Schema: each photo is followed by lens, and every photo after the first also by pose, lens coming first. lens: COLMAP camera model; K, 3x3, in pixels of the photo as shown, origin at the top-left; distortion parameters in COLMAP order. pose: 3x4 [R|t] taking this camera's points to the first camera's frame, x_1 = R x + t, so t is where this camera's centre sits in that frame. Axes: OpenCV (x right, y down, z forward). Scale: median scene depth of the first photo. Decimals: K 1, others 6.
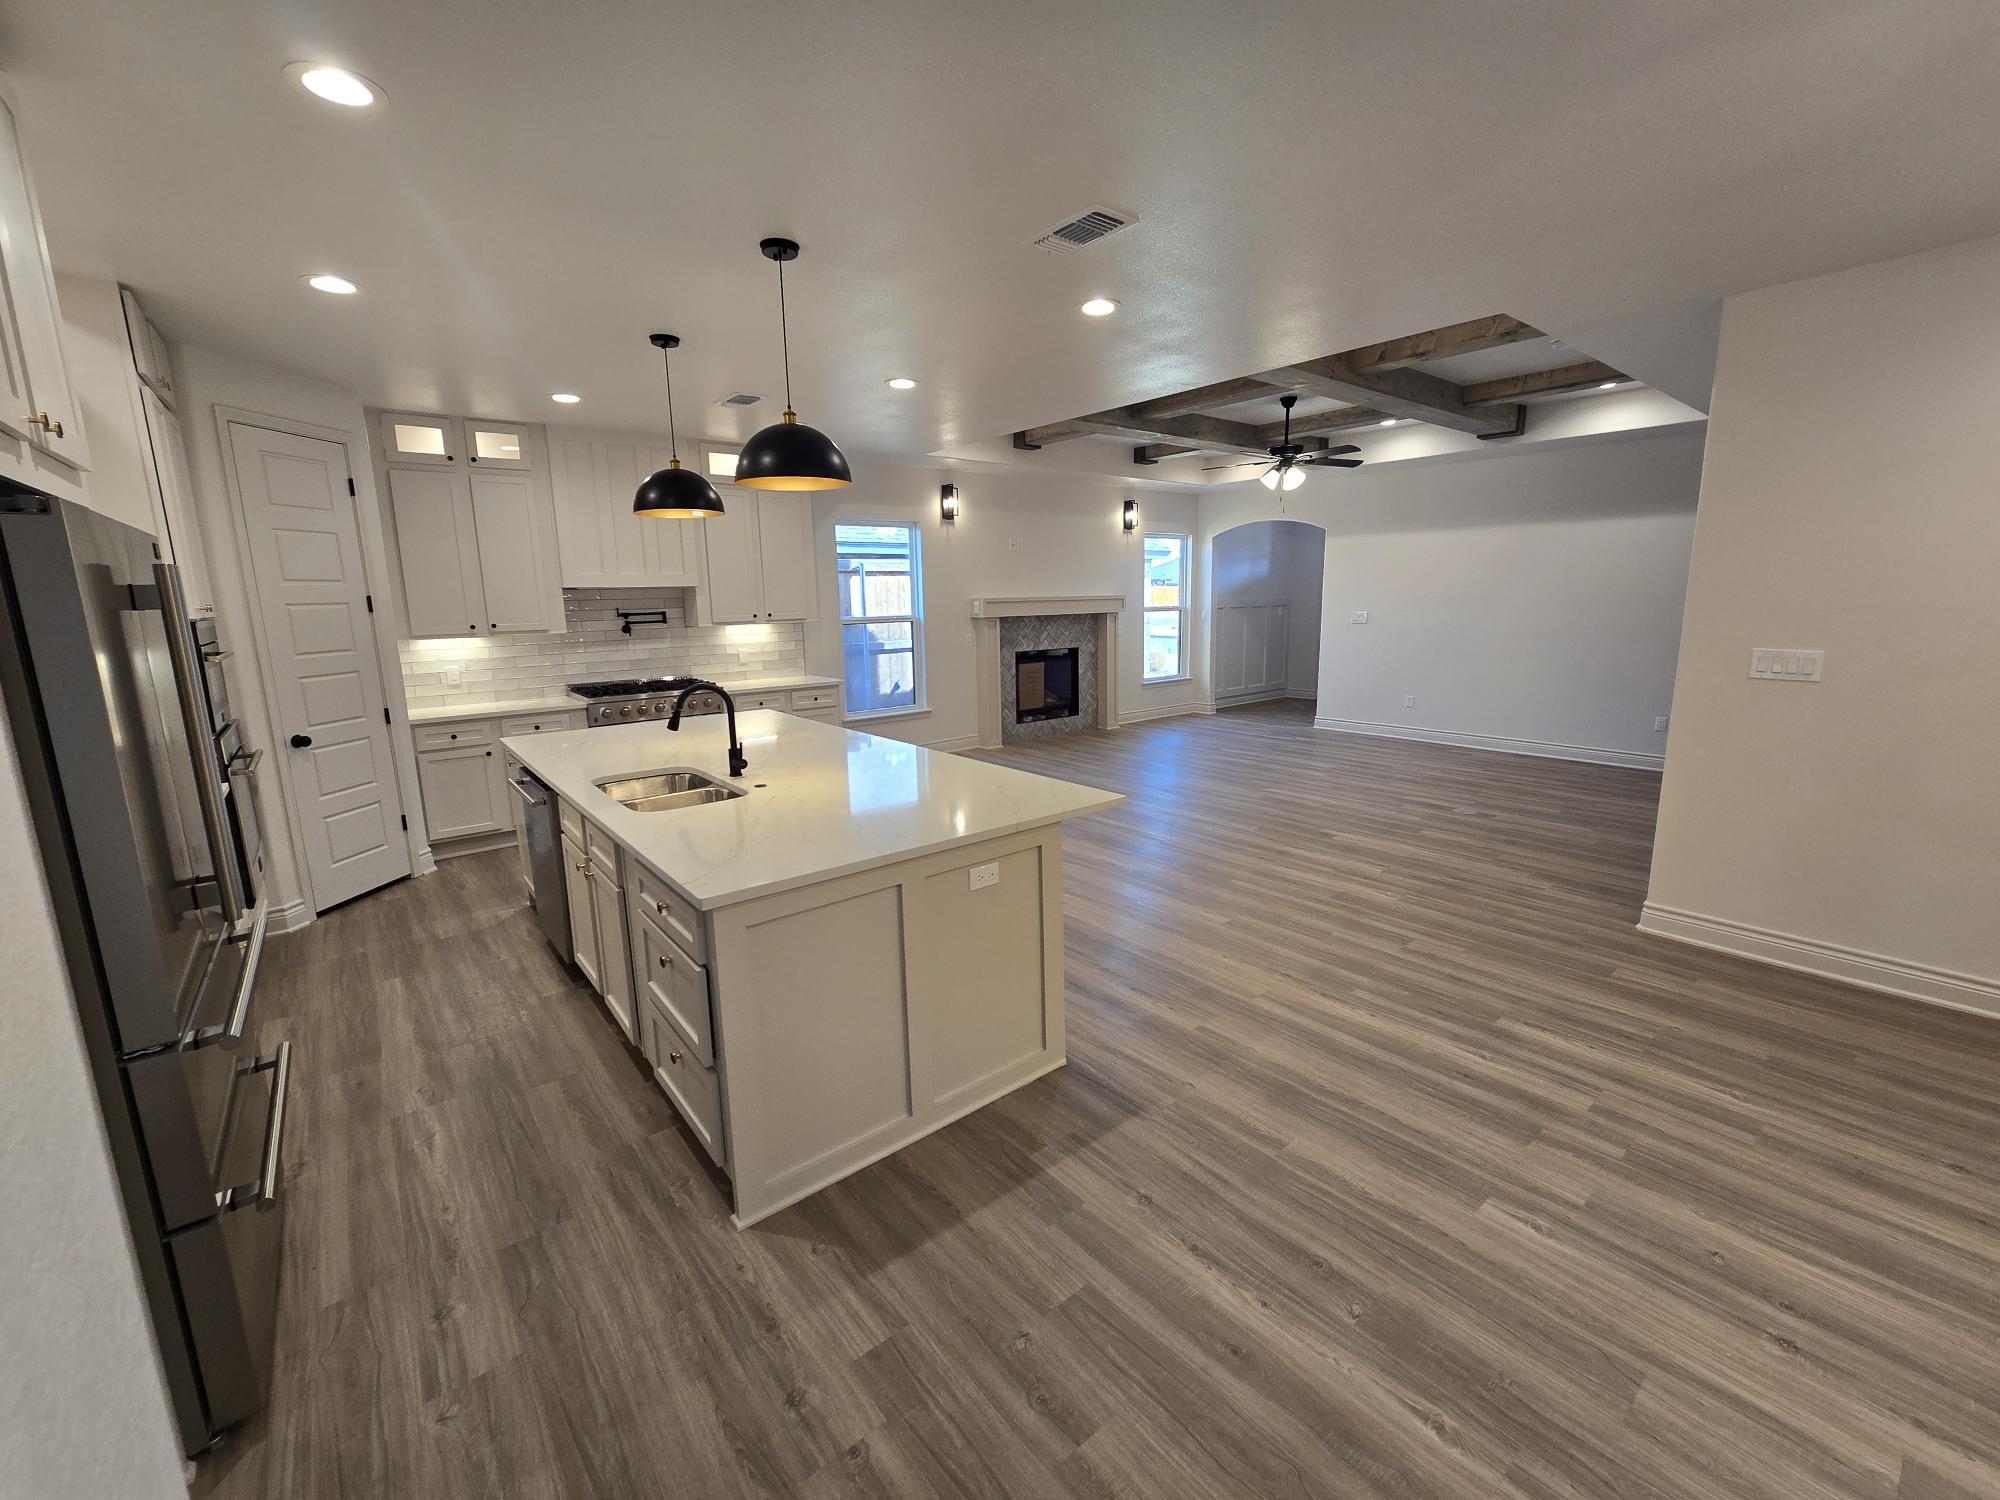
lens RADIAL K [[821.6, 0, 1007.0], [0, 821.6, 739.1], [0, 0, 1]] dist [0.000260, 0.000031]
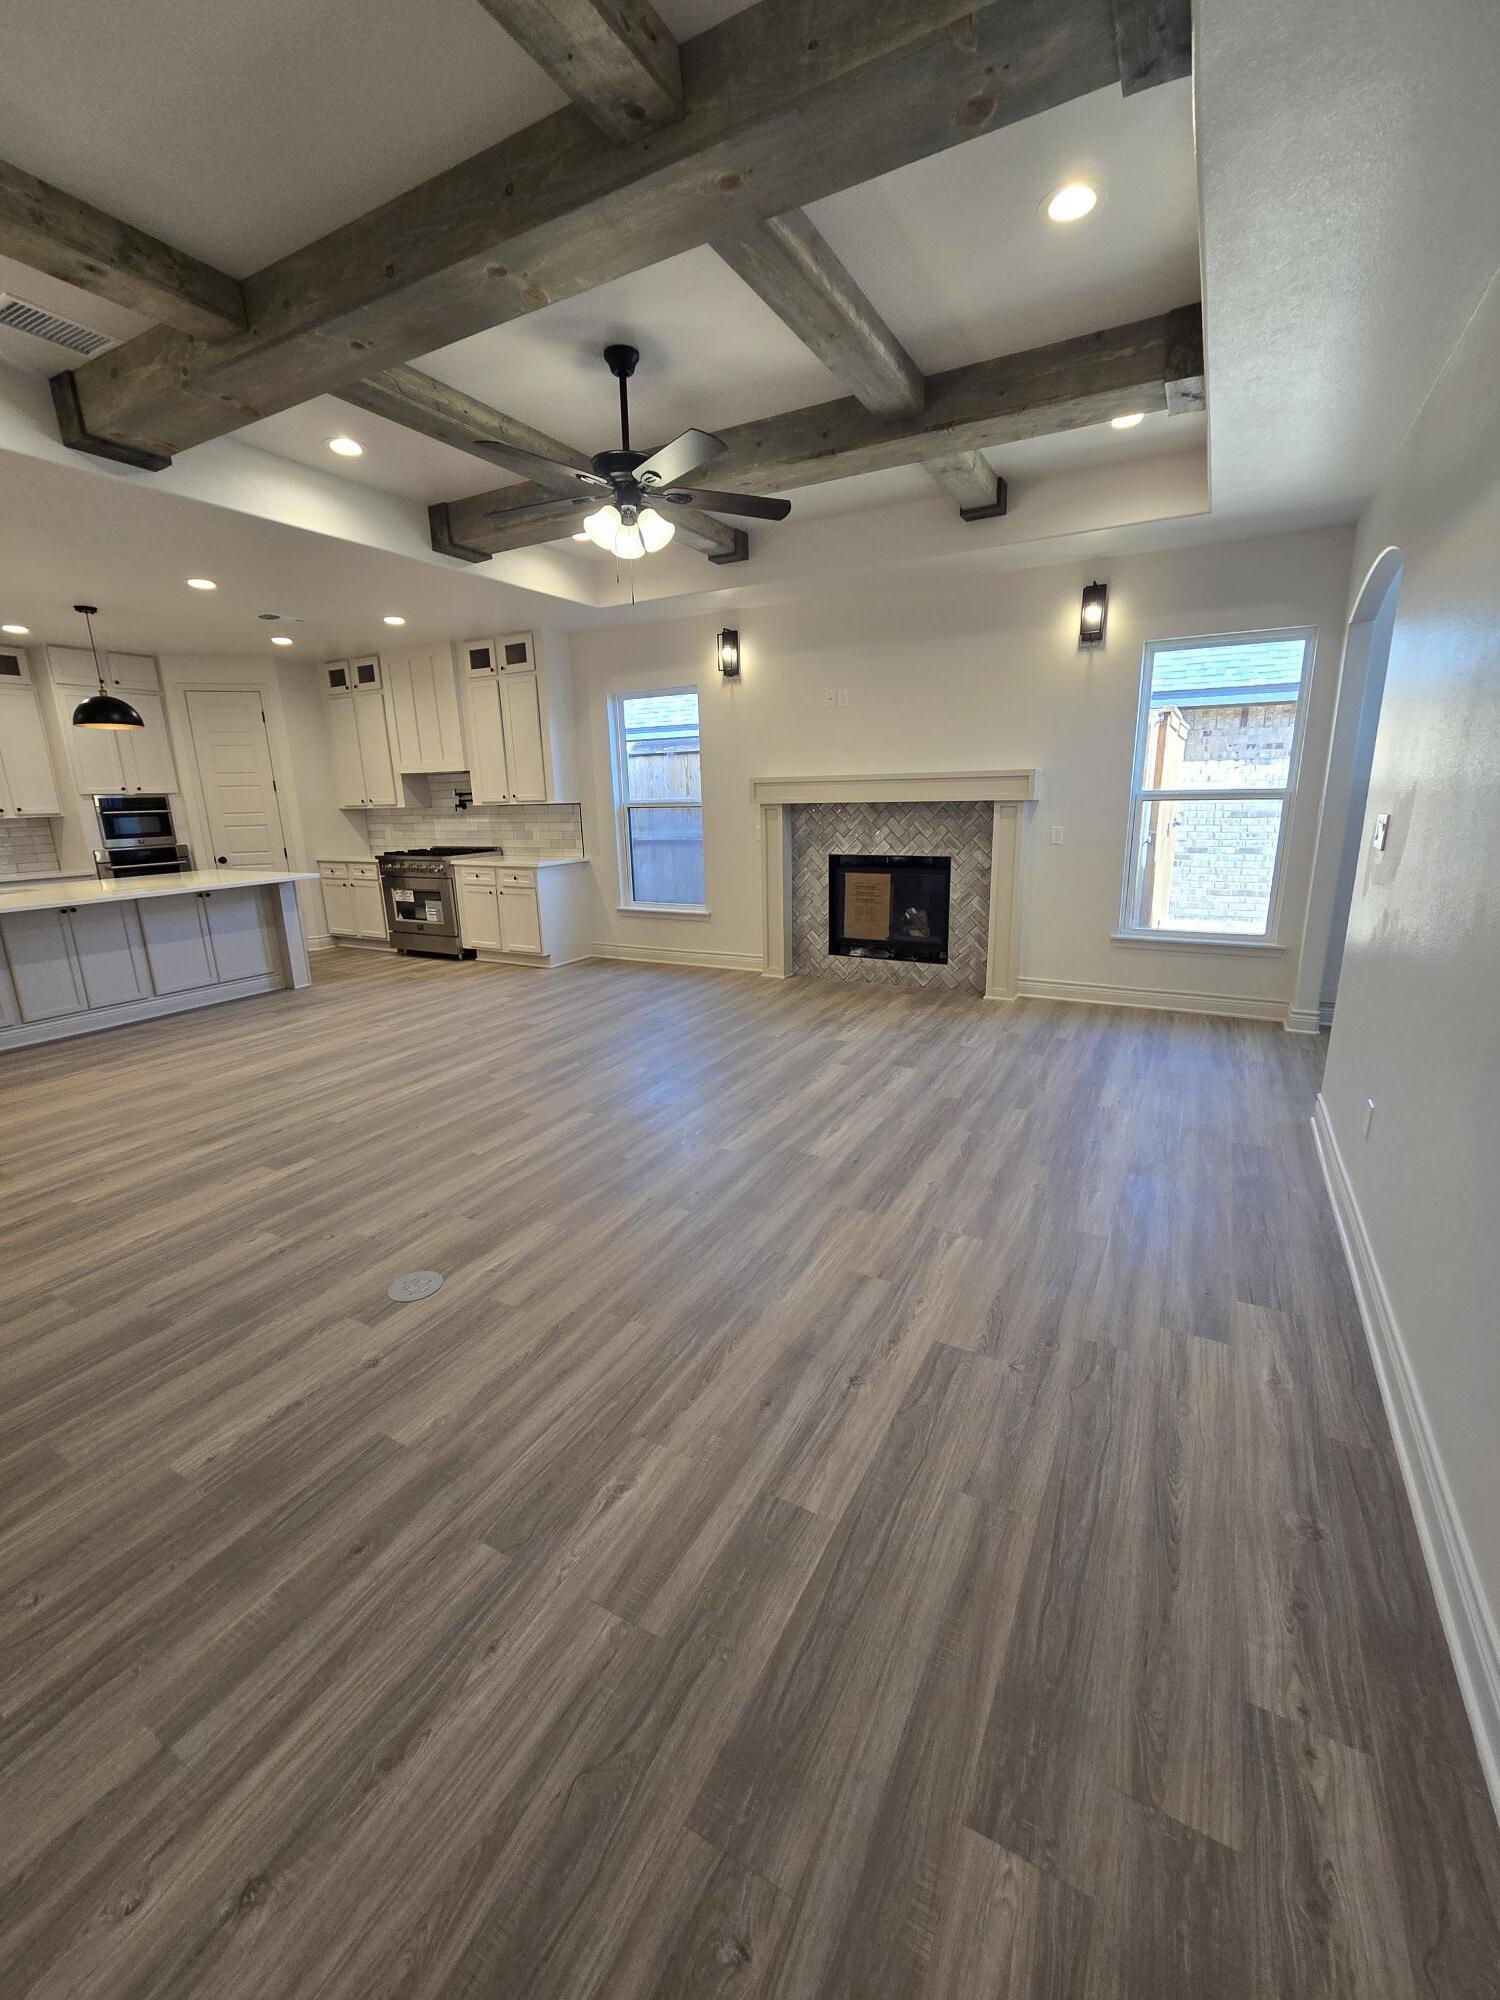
lens RADIAL K [[821.6, 0, 750.0], [0, 821.6, 1000.0], [0, 0, 1]] dist [0.000260, 0.000031]
pose [[0.370362, 0.238149, -0.897840, 0.879153], [-0.148152, 0.969347, 0.196003, -0.151271], [0.916997, 0.060425, 0.394291, 0.887495]]
